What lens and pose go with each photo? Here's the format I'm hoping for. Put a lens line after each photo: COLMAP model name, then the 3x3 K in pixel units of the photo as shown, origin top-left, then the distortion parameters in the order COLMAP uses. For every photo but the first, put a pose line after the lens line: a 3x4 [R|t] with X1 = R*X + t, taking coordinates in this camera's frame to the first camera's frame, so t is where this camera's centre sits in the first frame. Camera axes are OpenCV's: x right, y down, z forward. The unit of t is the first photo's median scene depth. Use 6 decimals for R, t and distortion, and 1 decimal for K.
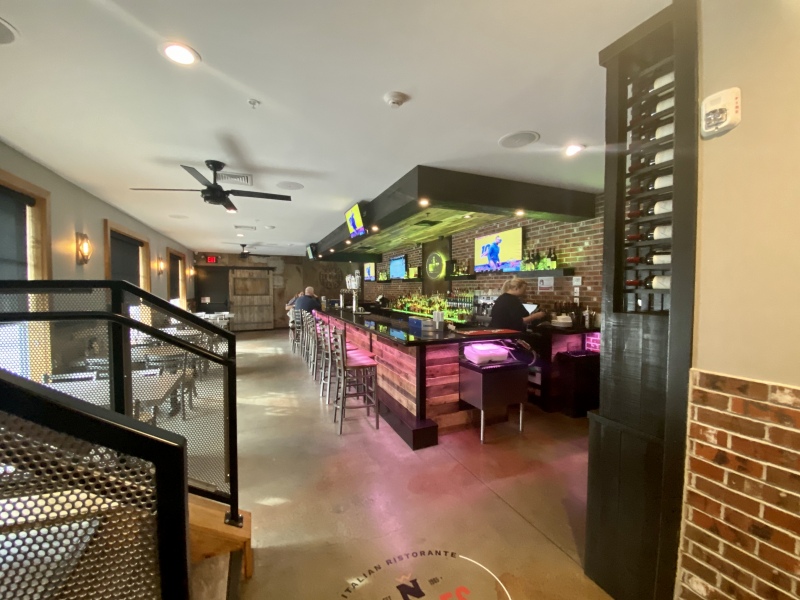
lens RADIAL K [[323.6, 0, 399.0], [0, 323.6, 298.5], [0, 0, 1]] dist [0.023371, -0.021722]
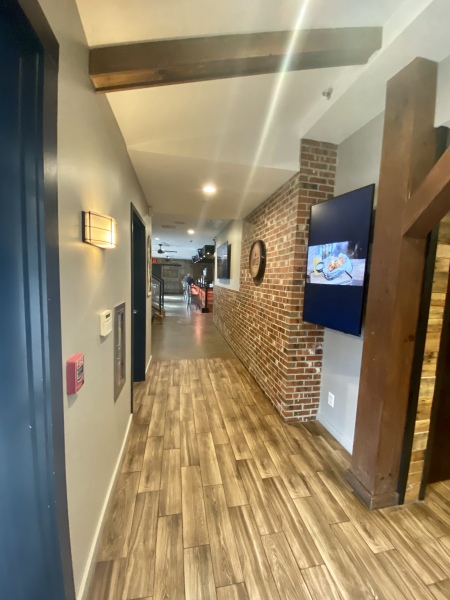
lens RADIAL K [[242.7, 0, 225.6], [0, 242.7, 298.8], [0, 0, 1]] dist [0.023371, -0.021722]
pose [[0.975950, 0.055118, -0.210909, 0.770107], [-0.042842, 0.997135, 0.062343, 0.052647], [0.213741, -0.051808, 0.975516, -1.549633]]
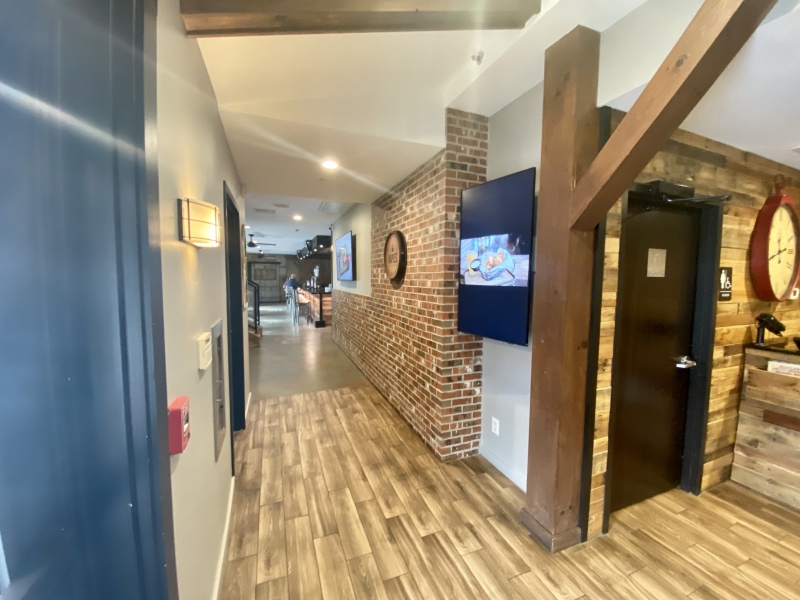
lens RADIAL K [[323.6, 0, 399.0], [0, 323.6, 298.5], [0, 0, 1]] dist [0.023371, -0.021722]
pose [[0.999078, 0.010683, -0.041586, 0.741466], [-0.009160, 0.999287, 0.036638, 0.048178], [0.041948, -0.036223, 0.998463, -1.570921]]
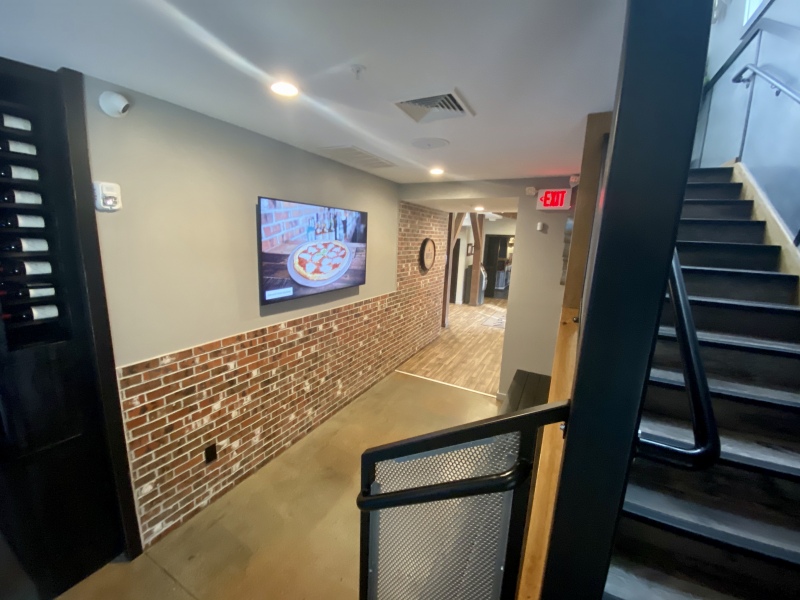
lens RADIAL K [[323.6, 0, 399.0], [0, 323.6, 298.5], [0, 0, 1]] dist [0.023371, -0.021722]
pose [[-0.630779, -0.169707, 0.757177, -0.304909], [-0.013641, 0.978065, 0.207851, -0.131479], [-0.775843, 0.120780, -0.619258, 0.277318]]
